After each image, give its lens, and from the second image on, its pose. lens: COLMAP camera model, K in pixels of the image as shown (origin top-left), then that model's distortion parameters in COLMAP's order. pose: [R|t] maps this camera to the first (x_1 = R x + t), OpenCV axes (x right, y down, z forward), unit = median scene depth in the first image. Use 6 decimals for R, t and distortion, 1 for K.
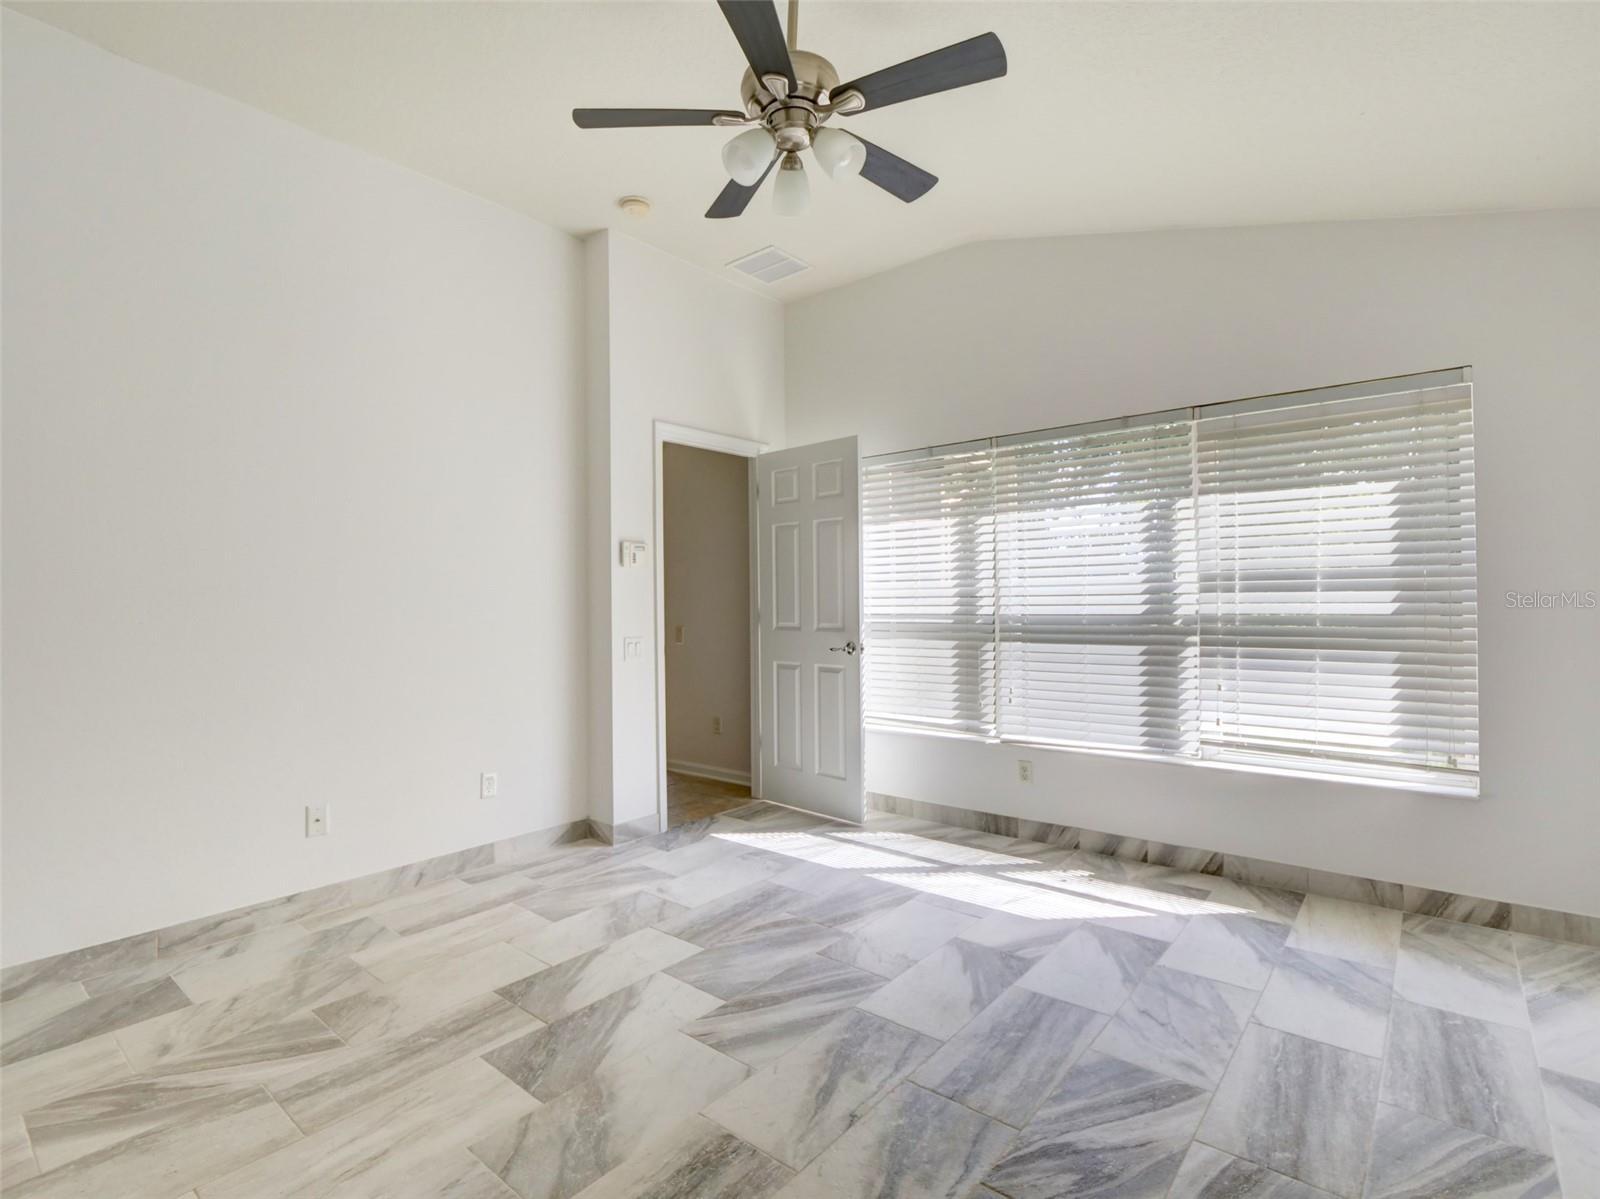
lens RADIAL K [[783.4, 0, 788.8], [0, 783.4, 599.5], [0, 0, 1]] dist [-0.015533, 0.001466]
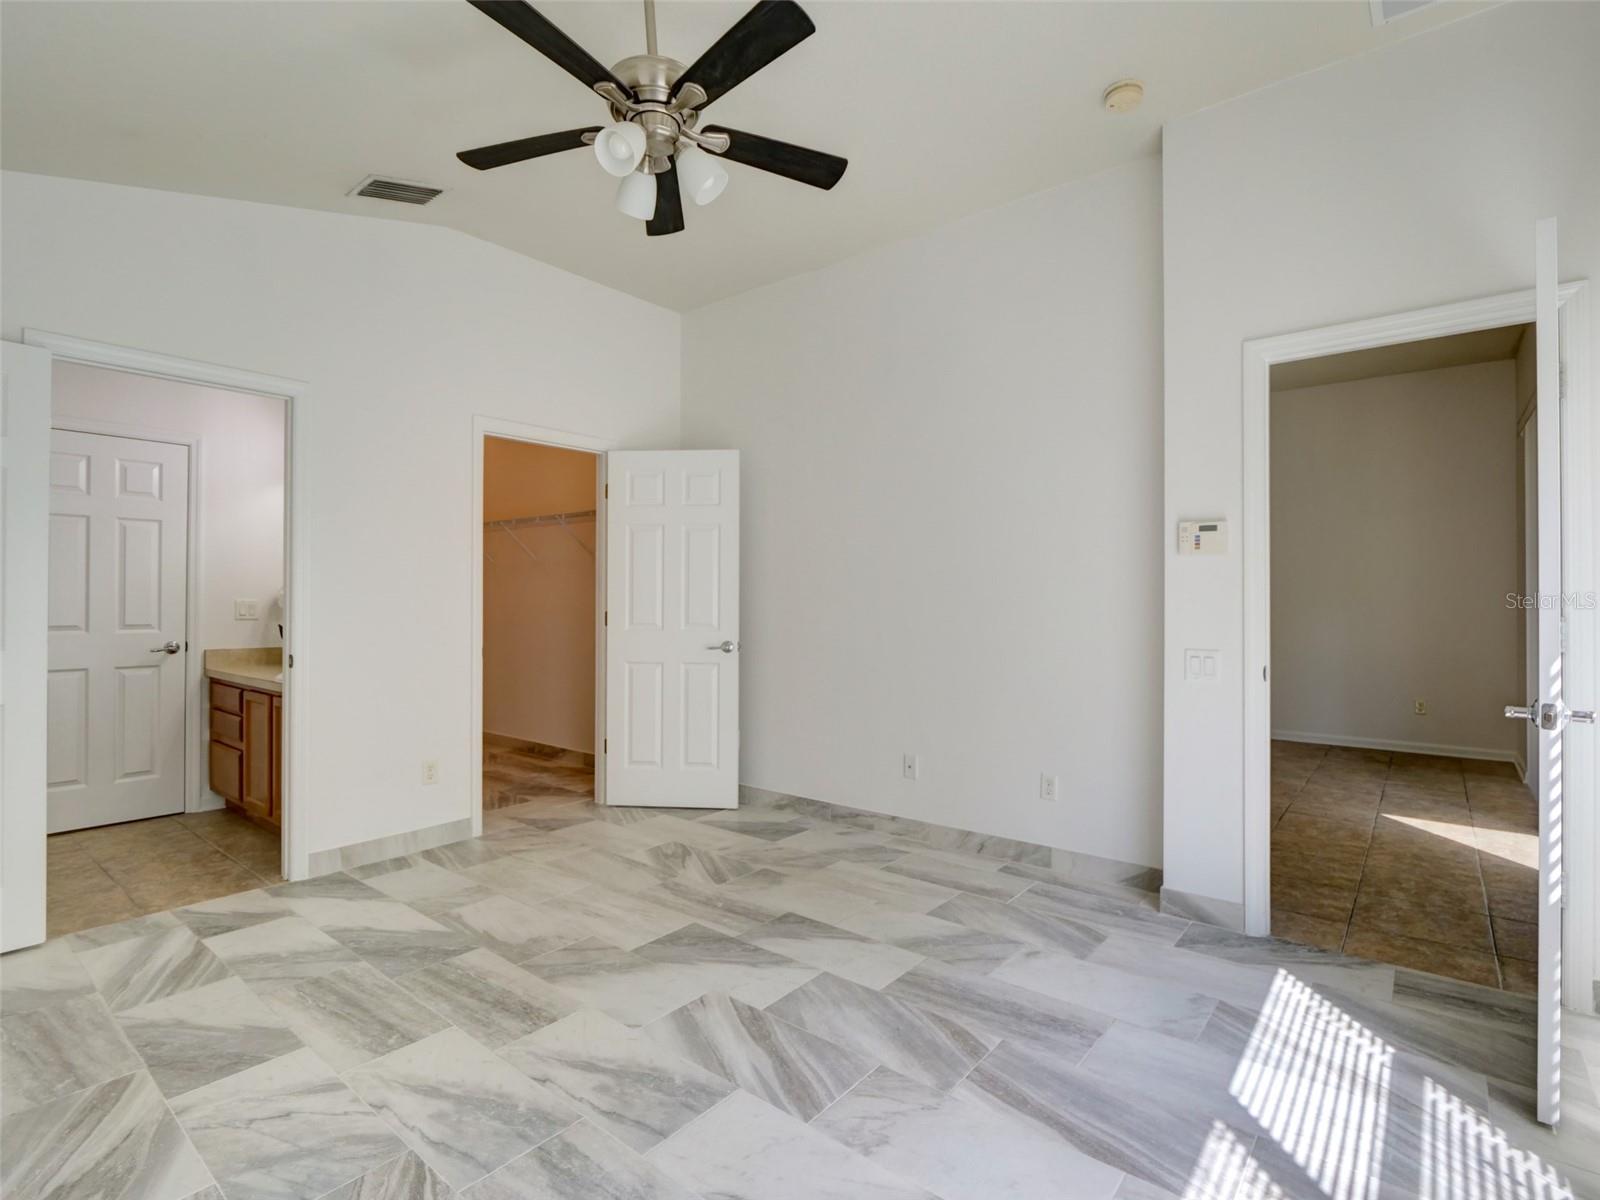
lens RADIAL K [[783.4, 0, 811.2], [0, 783.4, 596.7], [0, 0, 1]] dist [-0.015533, 0.001466]
pose [[0.020884, 0.004461, -0.999772, 0.886041], [0.000681, 0.999990, 0.004477, -0.008940], [0.999782, -0.000774, 0.020881, 1.024015]]
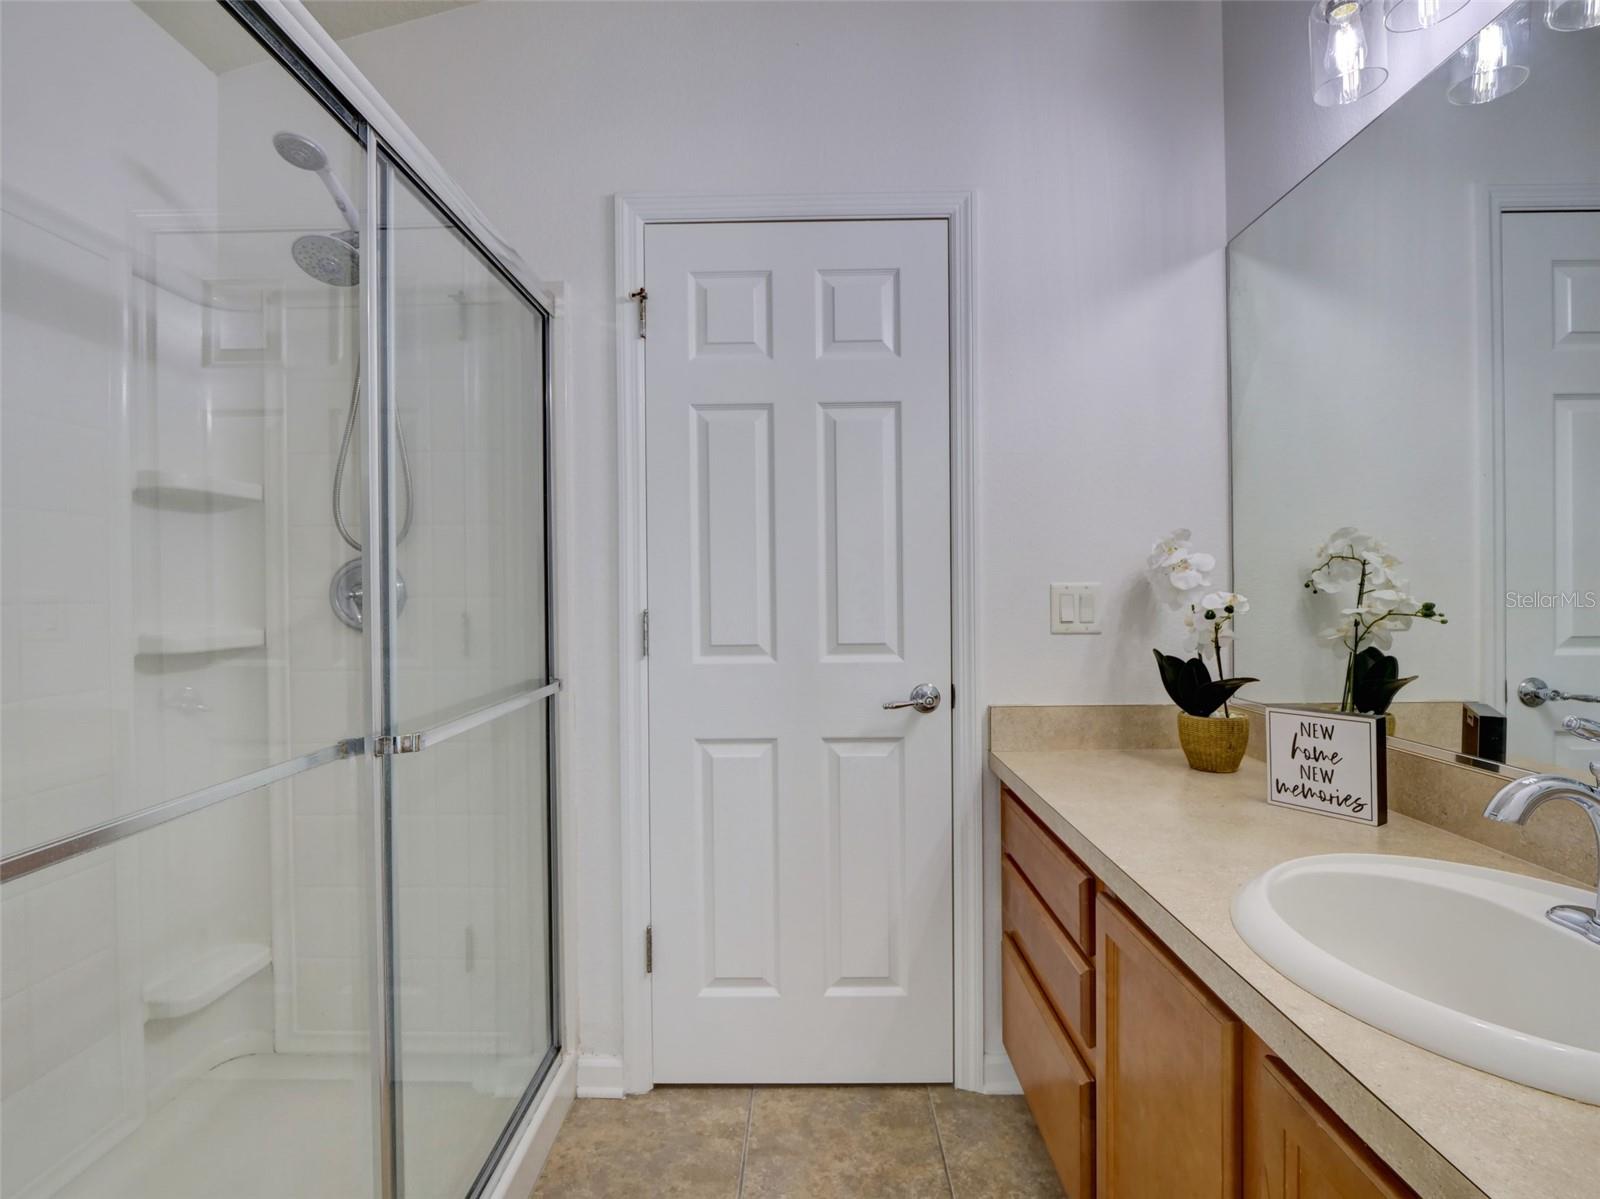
lens RADIAL K [[783.4, 0, 787.2], [0, 783.4, 597.6], [0, 0, 1]] dist [-0.015533, 0.001466]
pose [[-0.782897, 0.022875, -0.621730, -0.375854], [0.021645, 0.999720, 0.009526, 0.006980], [0.621774, -0.005999, -0.783173, 0.087112]]
